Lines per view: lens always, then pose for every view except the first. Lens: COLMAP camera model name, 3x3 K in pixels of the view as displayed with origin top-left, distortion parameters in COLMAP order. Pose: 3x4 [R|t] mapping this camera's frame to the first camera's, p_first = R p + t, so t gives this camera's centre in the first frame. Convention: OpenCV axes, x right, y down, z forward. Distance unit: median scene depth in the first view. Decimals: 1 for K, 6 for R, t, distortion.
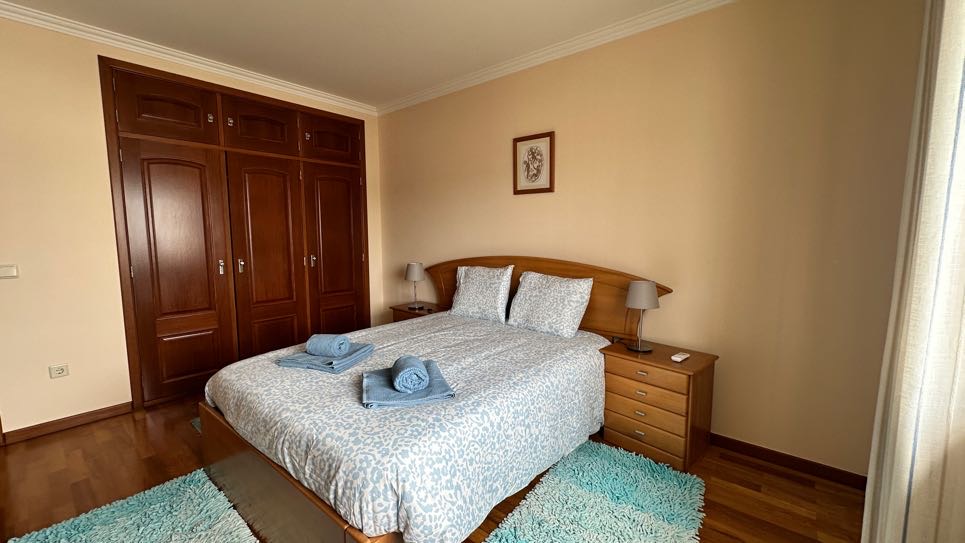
lens RADIAL K [[386.0, 0, 475.4], [0, 386.0, 266.8], [0, 0, 1]] dist [-0.004032, 0.000783]
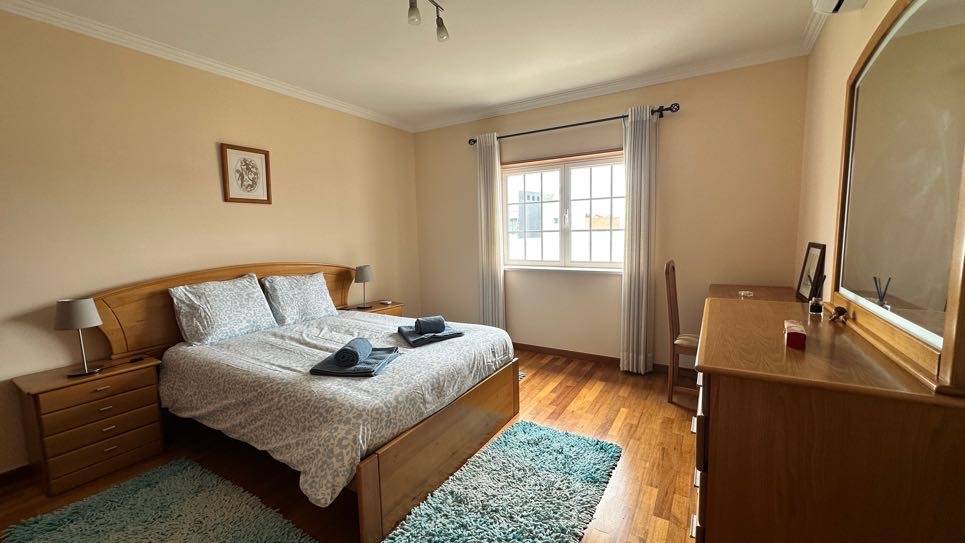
lens RADIAL K [[386.0, 0, 490.1], [0, 386.0, 274.2], [0, 0, 1]] dist [-0.004032, 0.000783]
pose [[-0.155967, -0.118860, 0.980585, -1.005643], [0.105169, 0.985092, 0.136134, -0.075275], [-0.982148, 0.124359, -0.141141, 0.538160]]
